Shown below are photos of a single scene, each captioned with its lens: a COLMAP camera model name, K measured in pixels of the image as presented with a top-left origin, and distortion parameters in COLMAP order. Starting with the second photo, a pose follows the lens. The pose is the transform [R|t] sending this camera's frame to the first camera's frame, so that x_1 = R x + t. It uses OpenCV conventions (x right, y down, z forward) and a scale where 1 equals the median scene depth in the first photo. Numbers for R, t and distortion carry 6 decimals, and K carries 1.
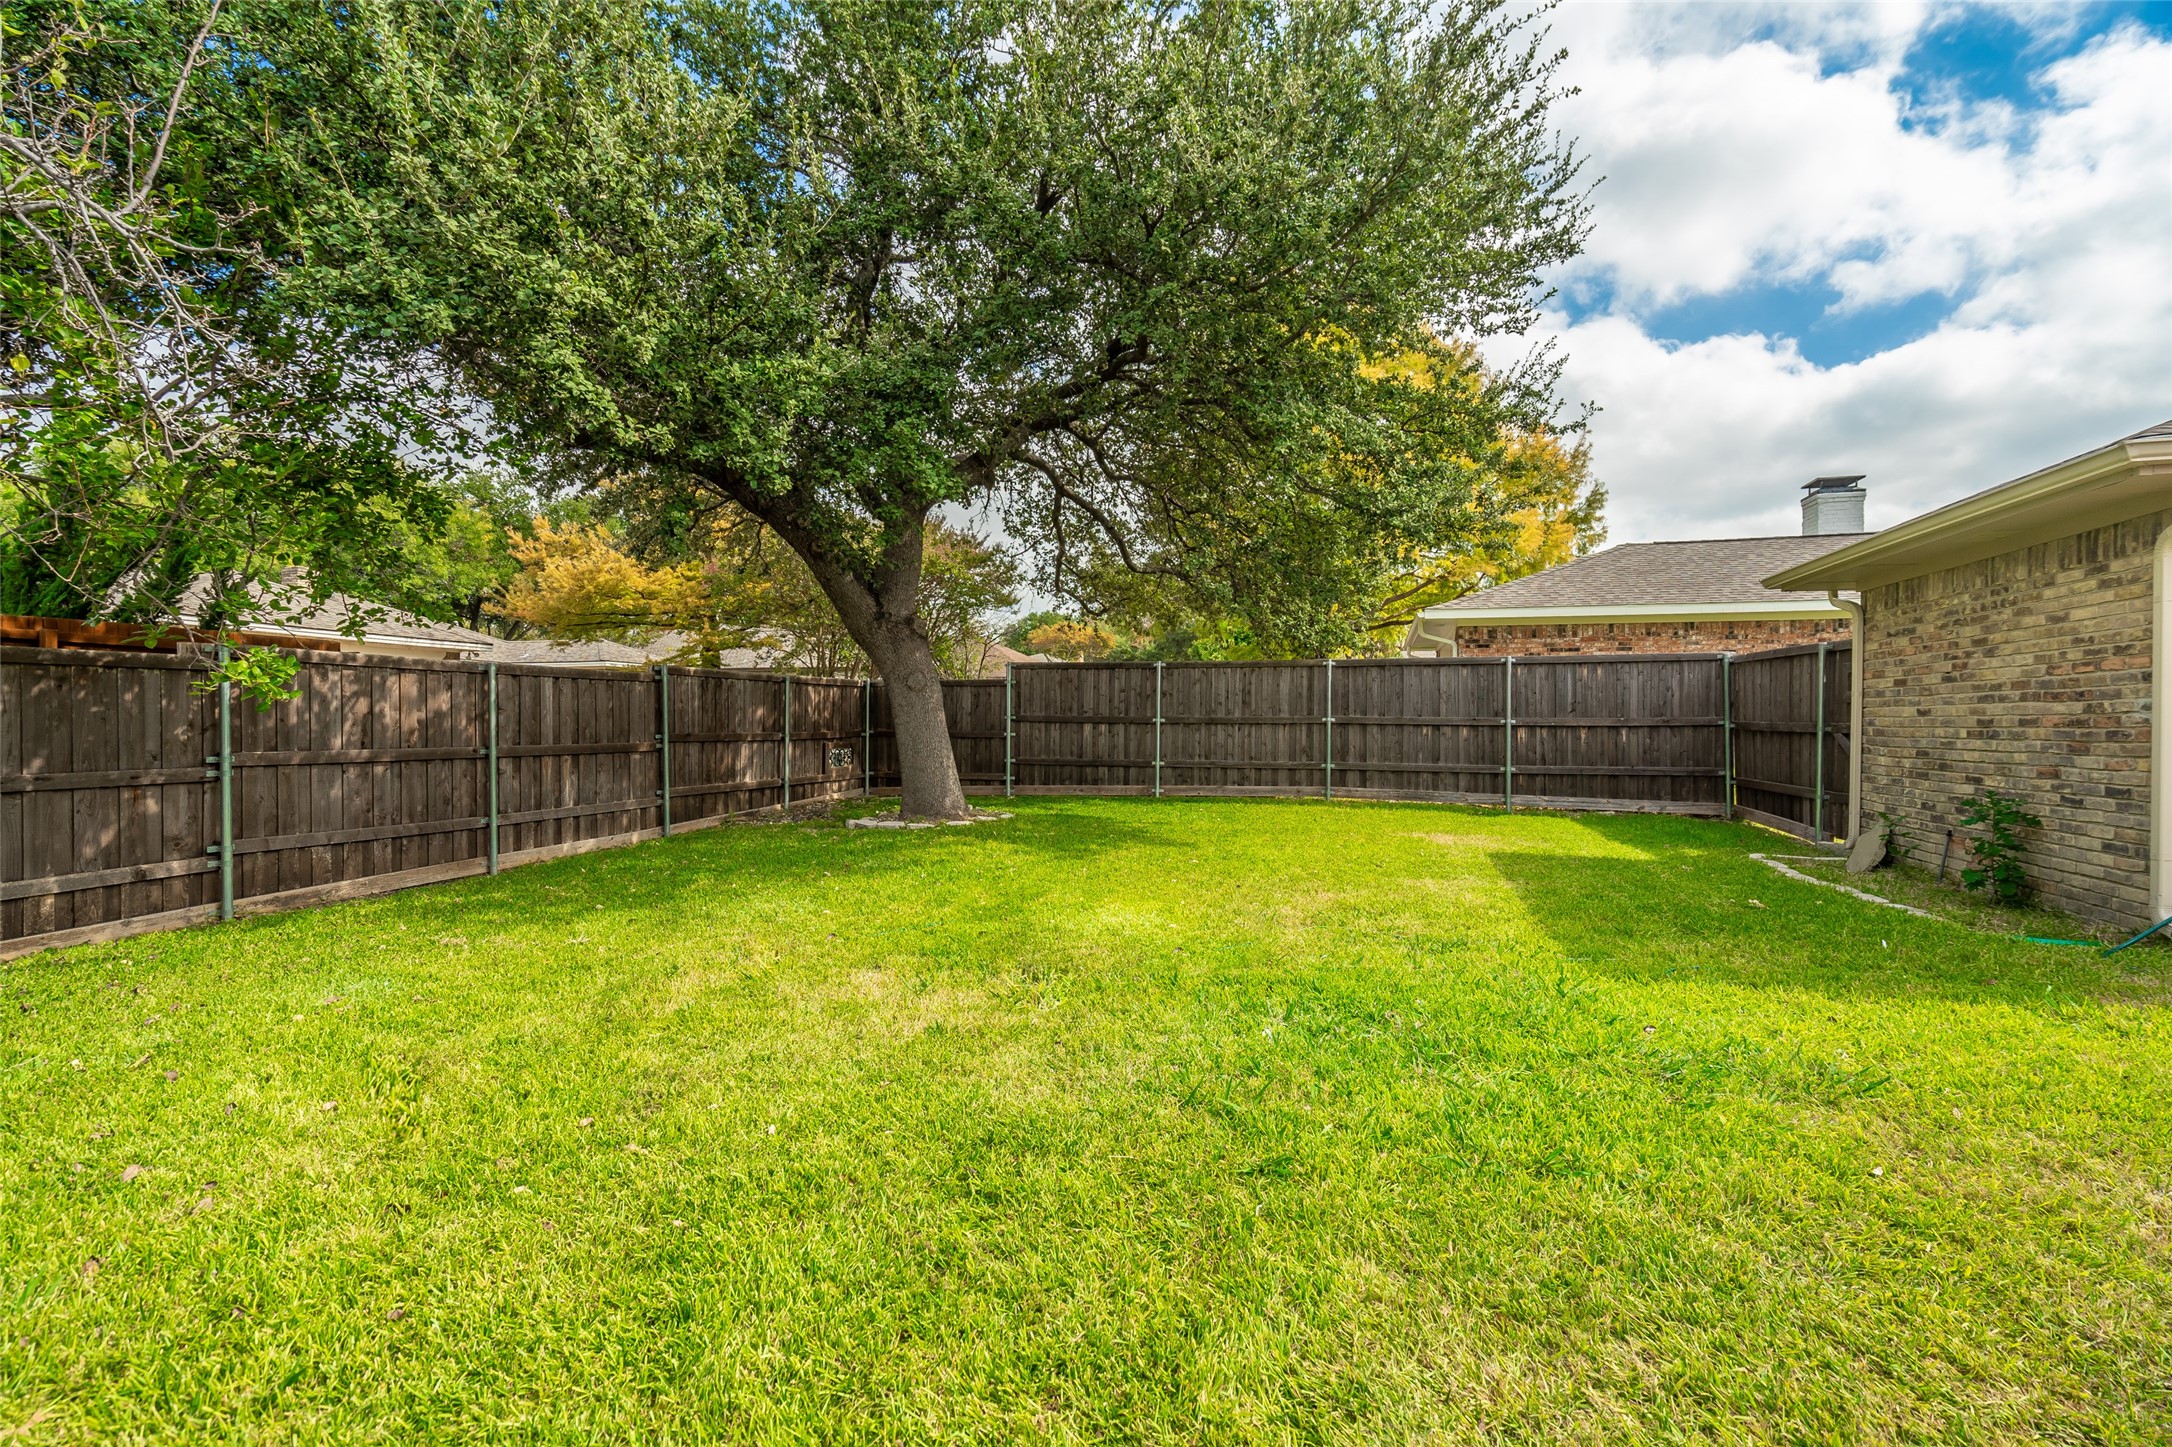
lens RADIAL K [[975.1, 0, 1088.8], [0, 975.1, 702.3], [0, 0, 1]] dist [-0.004364, 0.002290]
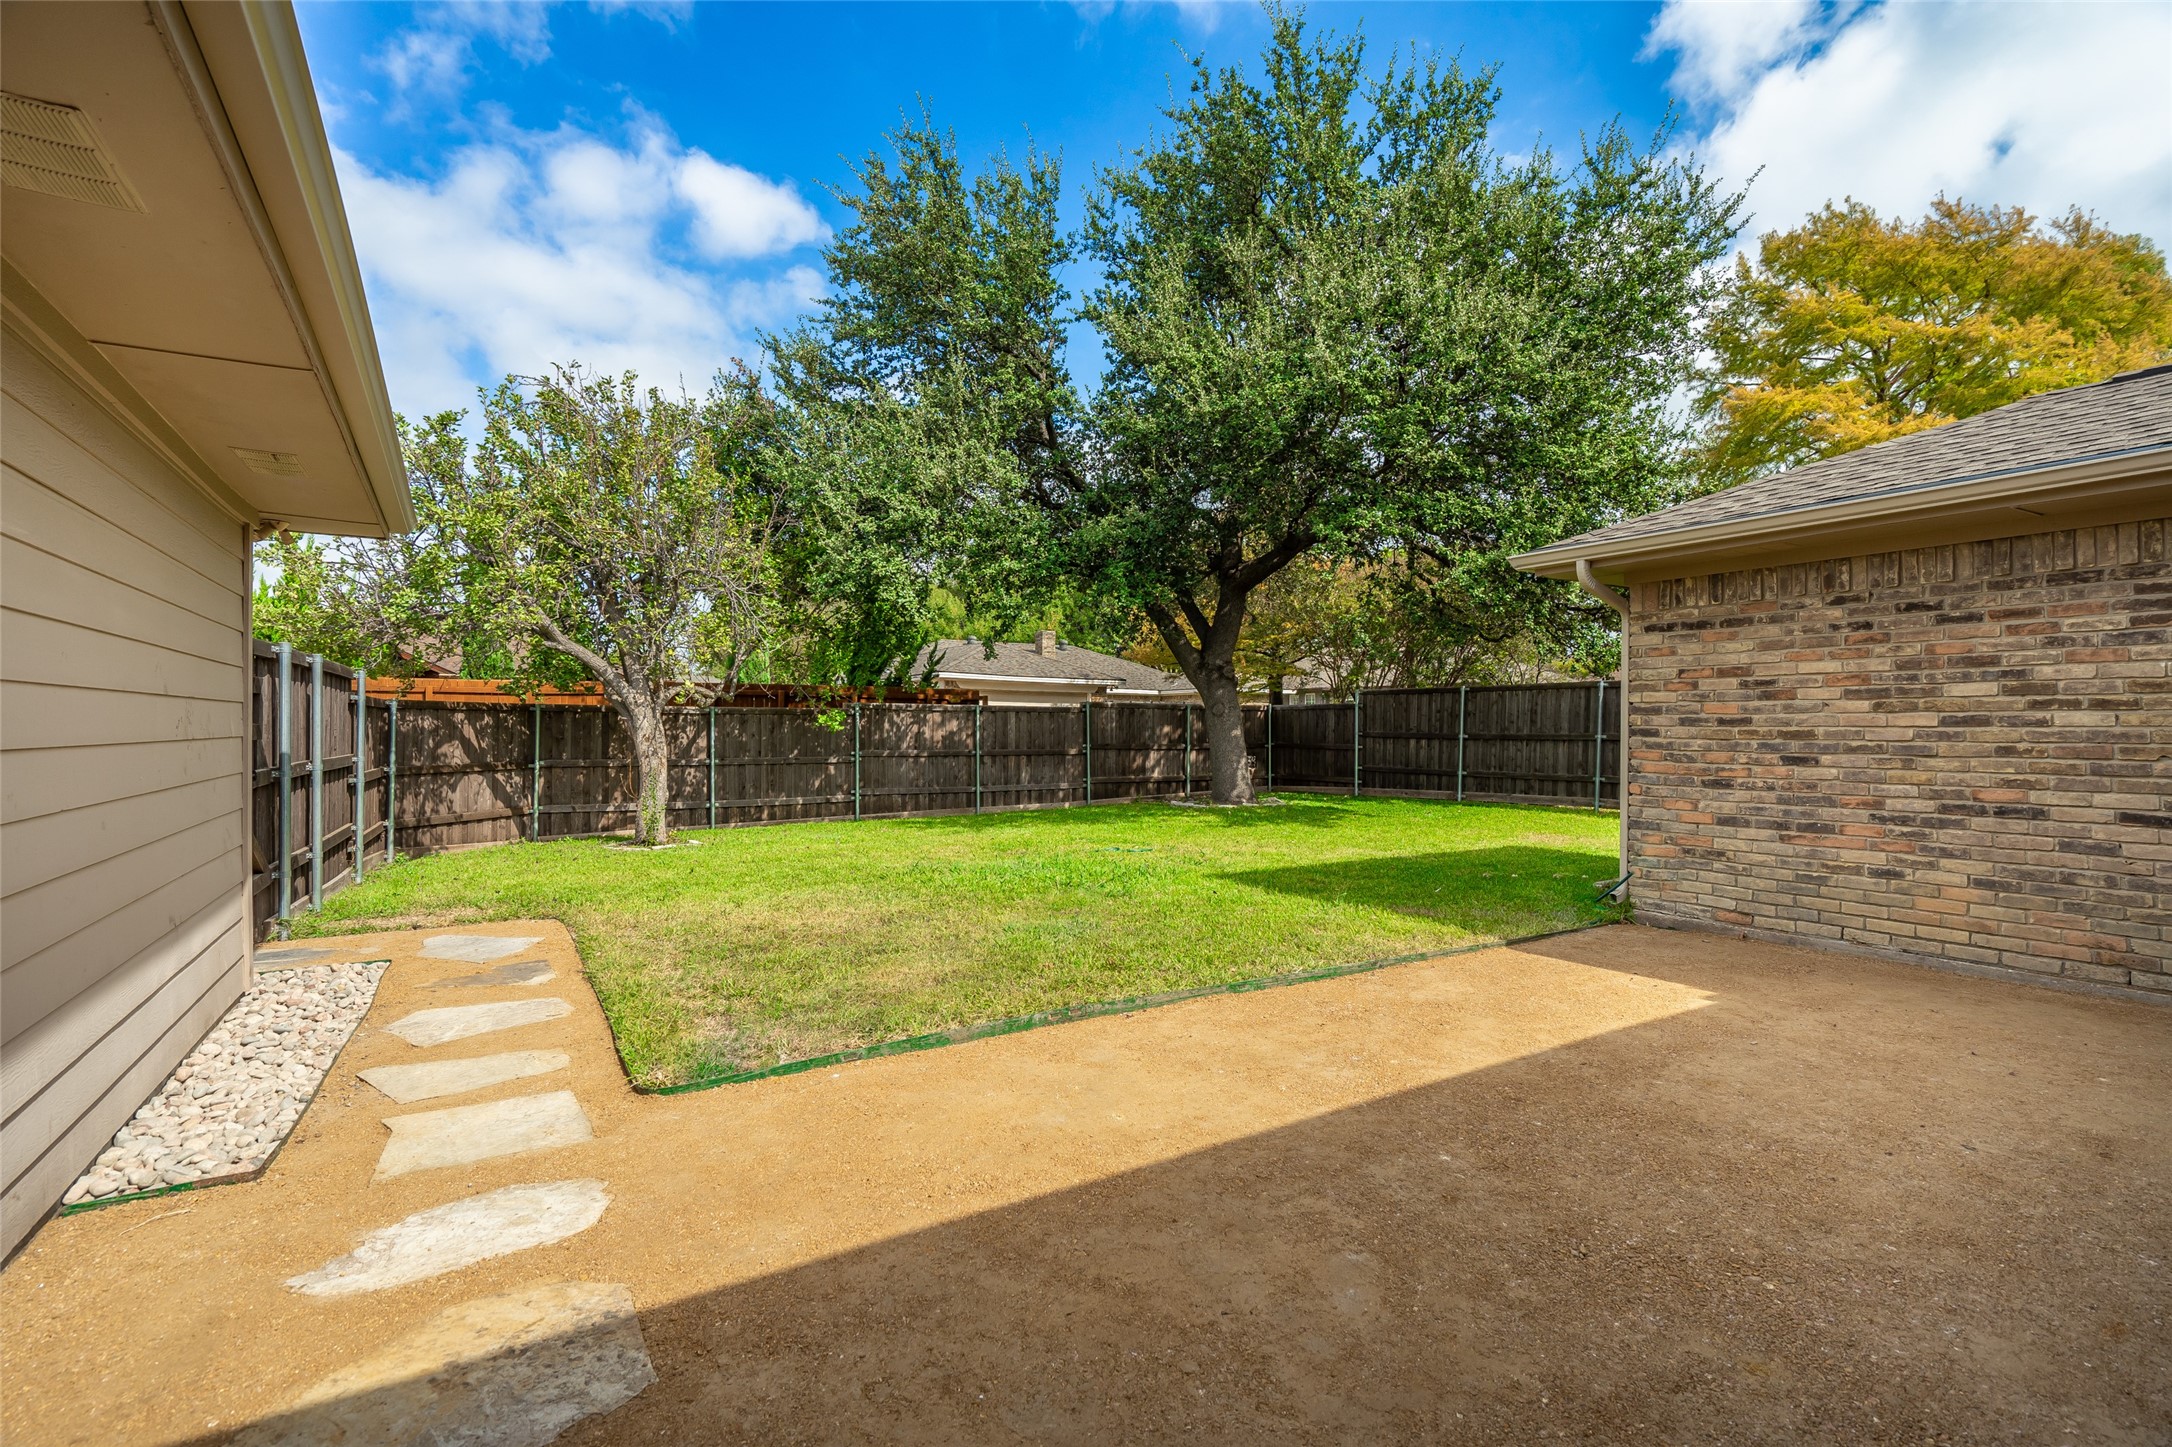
lens RADIAL K [[975.1, 0, 1099.8], [0, 975.1, 724.0], [0, 0, 1]] dist [-0.004364, 0.002290]
pose [[0.751679, -0.003786, -0.659518, 0.759877], [0.010782, 0.999920, 0.006549, -0.012813], [0.659441, -0.012034, 0.751660, -0.247986]]
